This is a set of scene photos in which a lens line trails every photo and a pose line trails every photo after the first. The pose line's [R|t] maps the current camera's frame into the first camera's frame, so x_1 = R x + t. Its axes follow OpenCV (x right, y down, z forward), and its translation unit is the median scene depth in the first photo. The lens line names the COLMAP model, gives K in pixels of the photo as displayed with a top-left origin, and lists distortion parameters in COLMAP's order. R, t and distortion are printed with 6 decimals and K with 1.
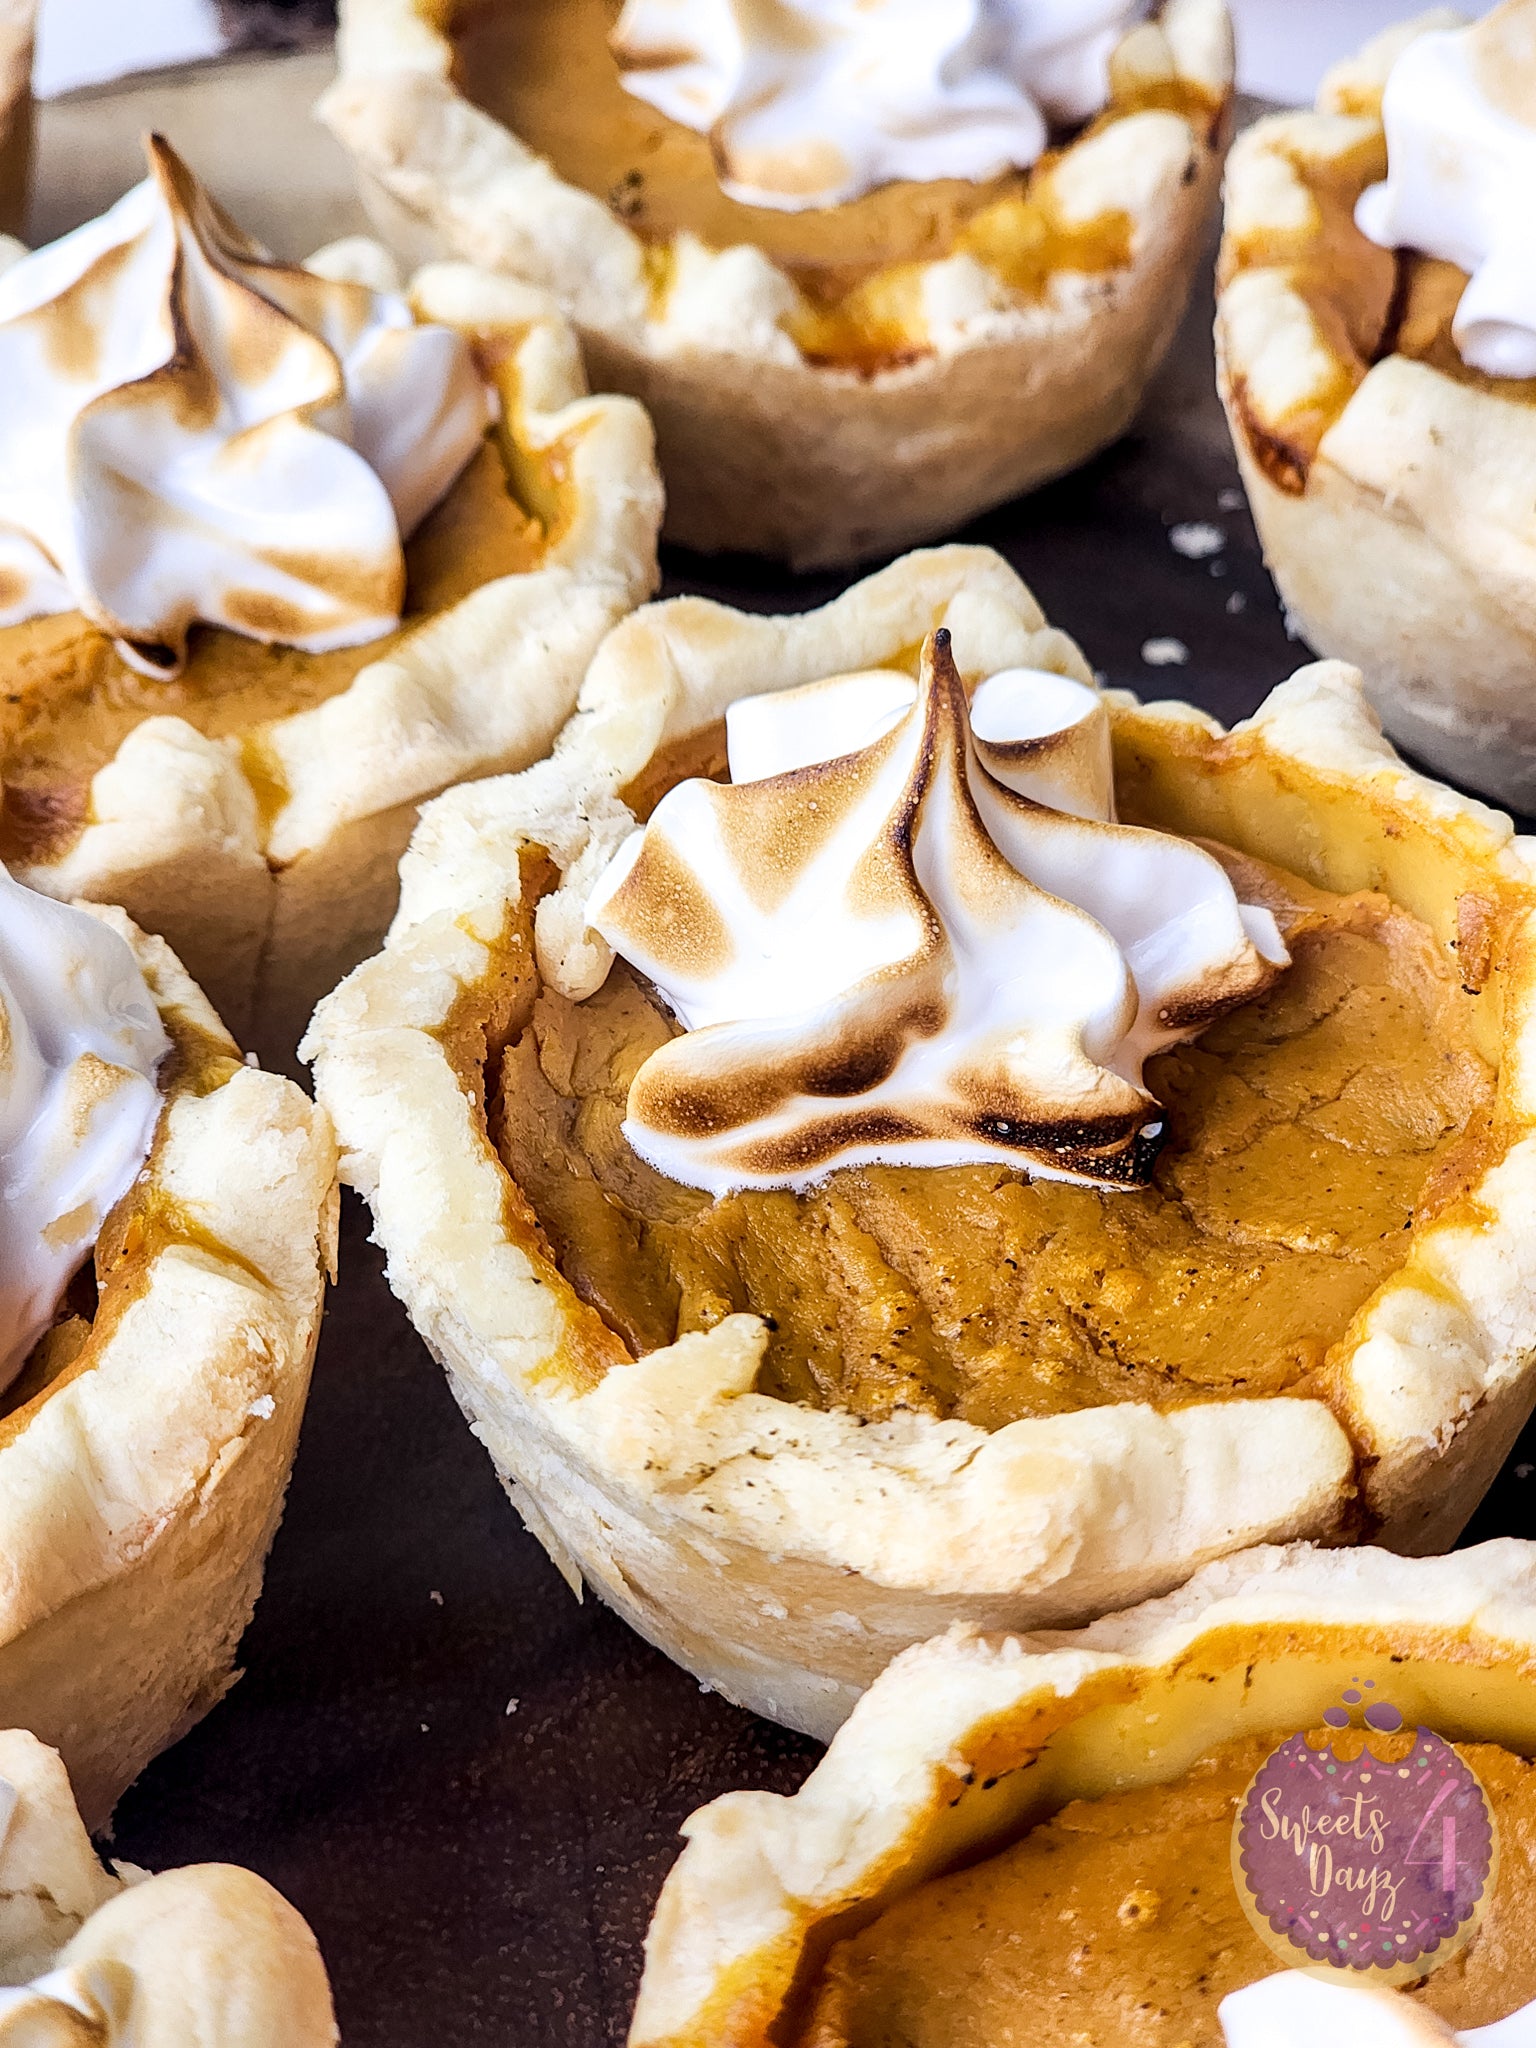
lens RADIAL K [[4175.9, 0, 768.0], [0, 4175.9, 1024.0], [0, 0, 1]] dist [0.018126, 1.205915]
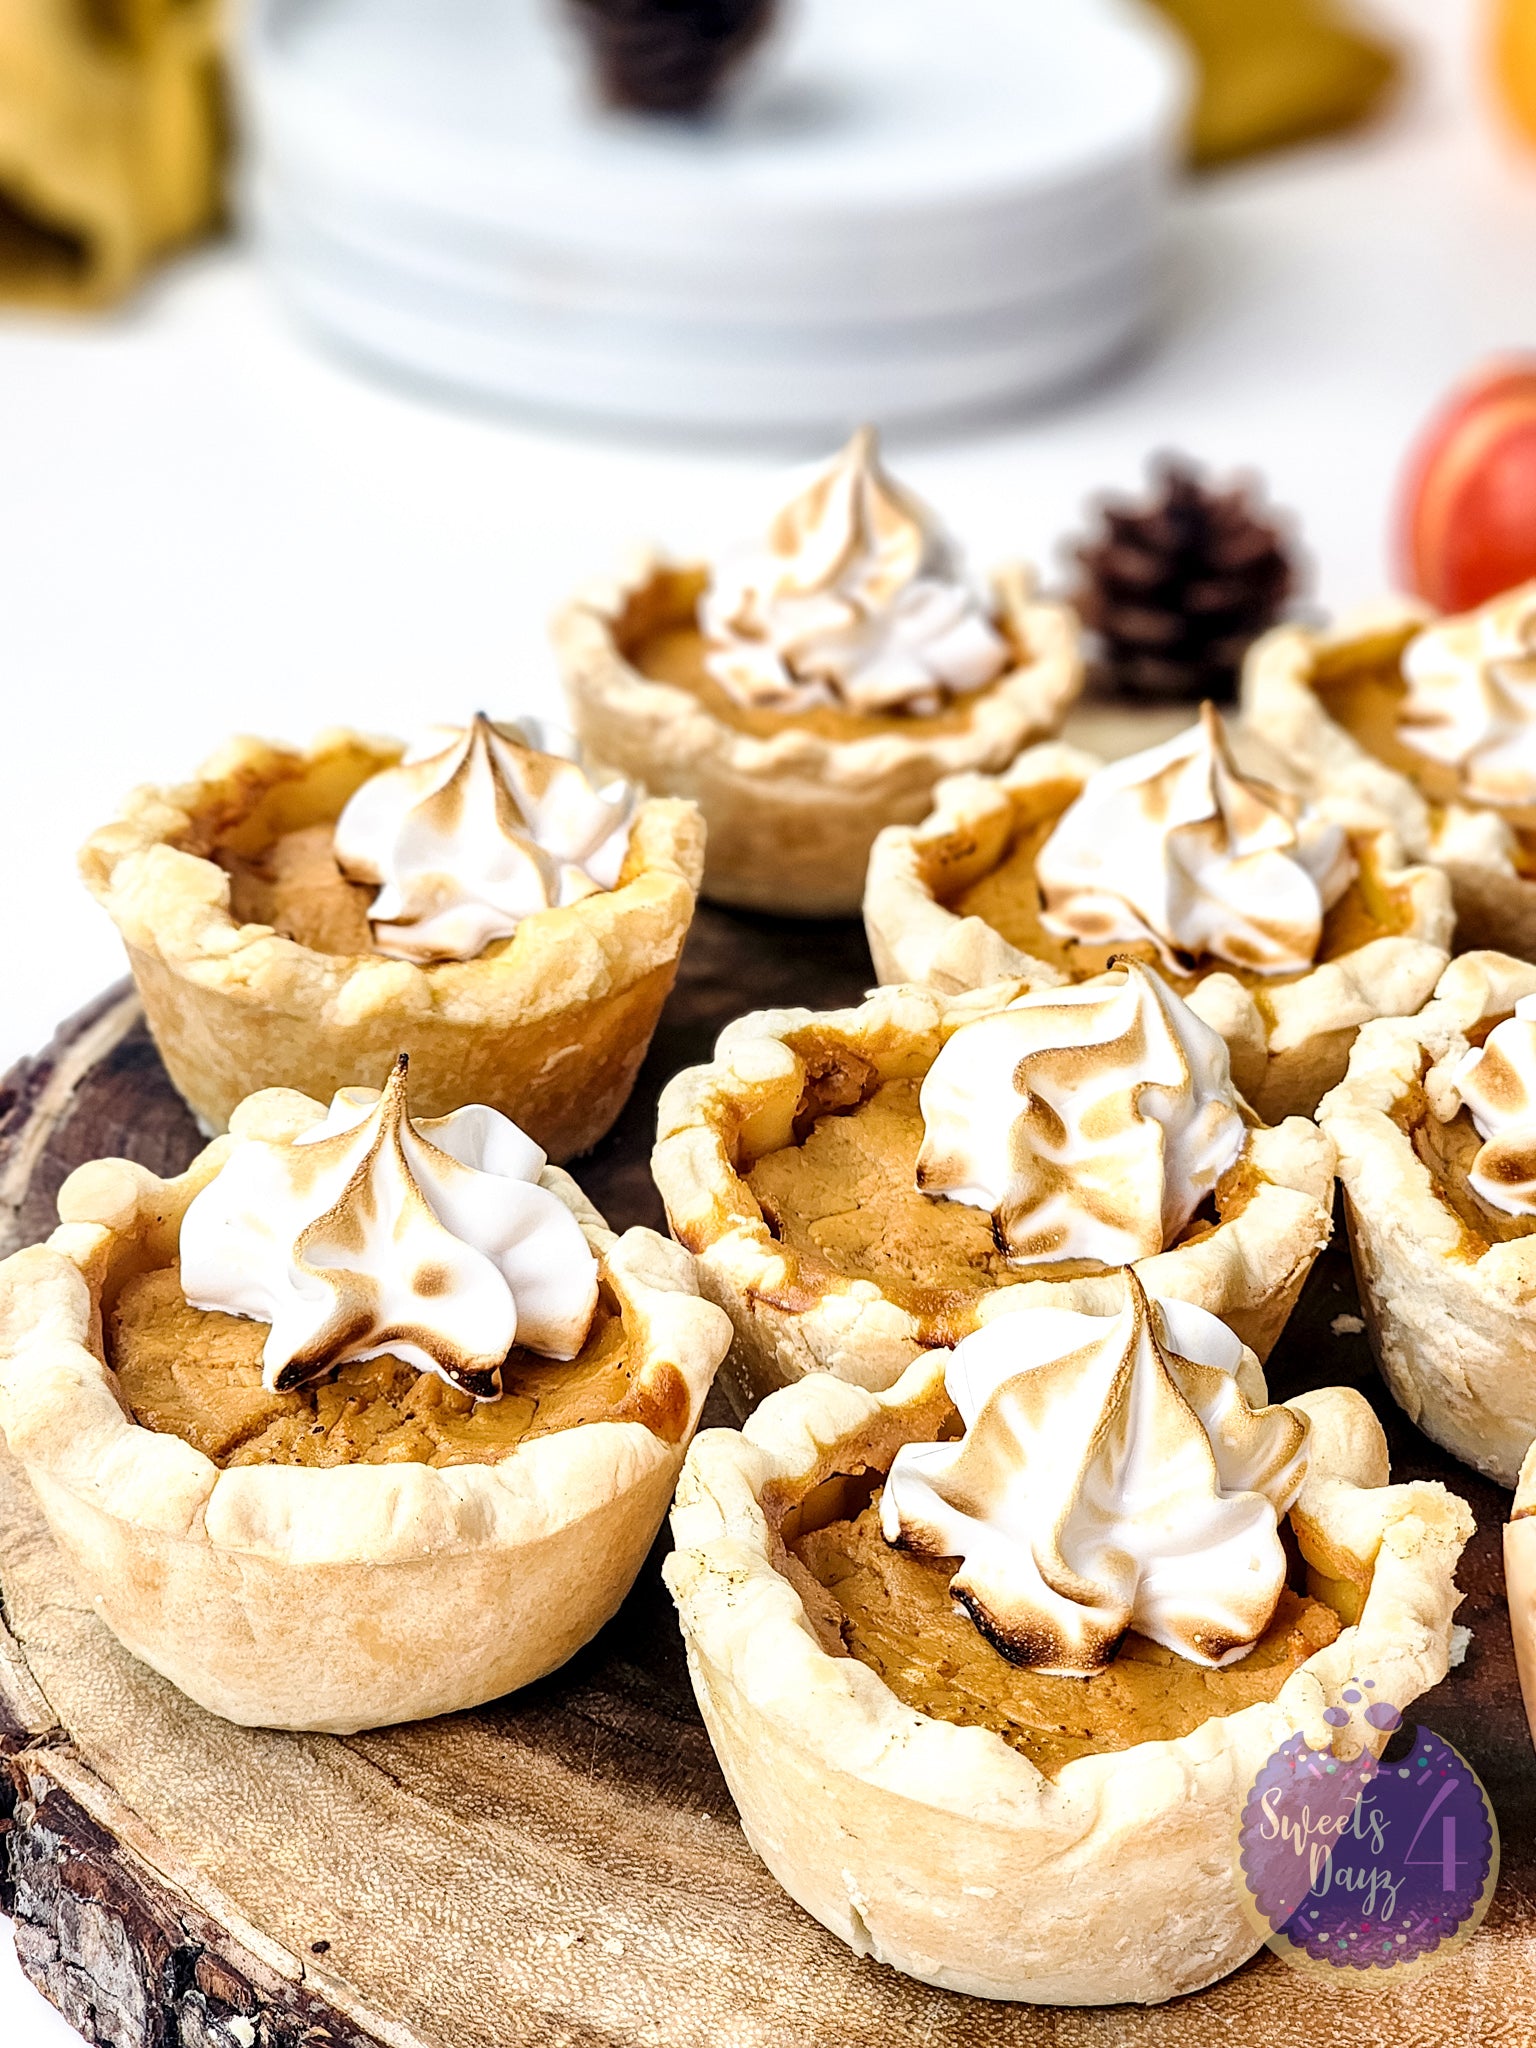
lens RADIAL K [[4175.9, 0, 768.0], [0, 4175.9, 1024.0], [0, 0, 1]] dist [0.018126, 1.205915]
pose [[0.990942, 0.128696, -0.038347, -0.282024], [-0.133909, 0.968437, -0.210236, 0.394884], [0.010080, 0.213466, 0.976898, -0.918566]]
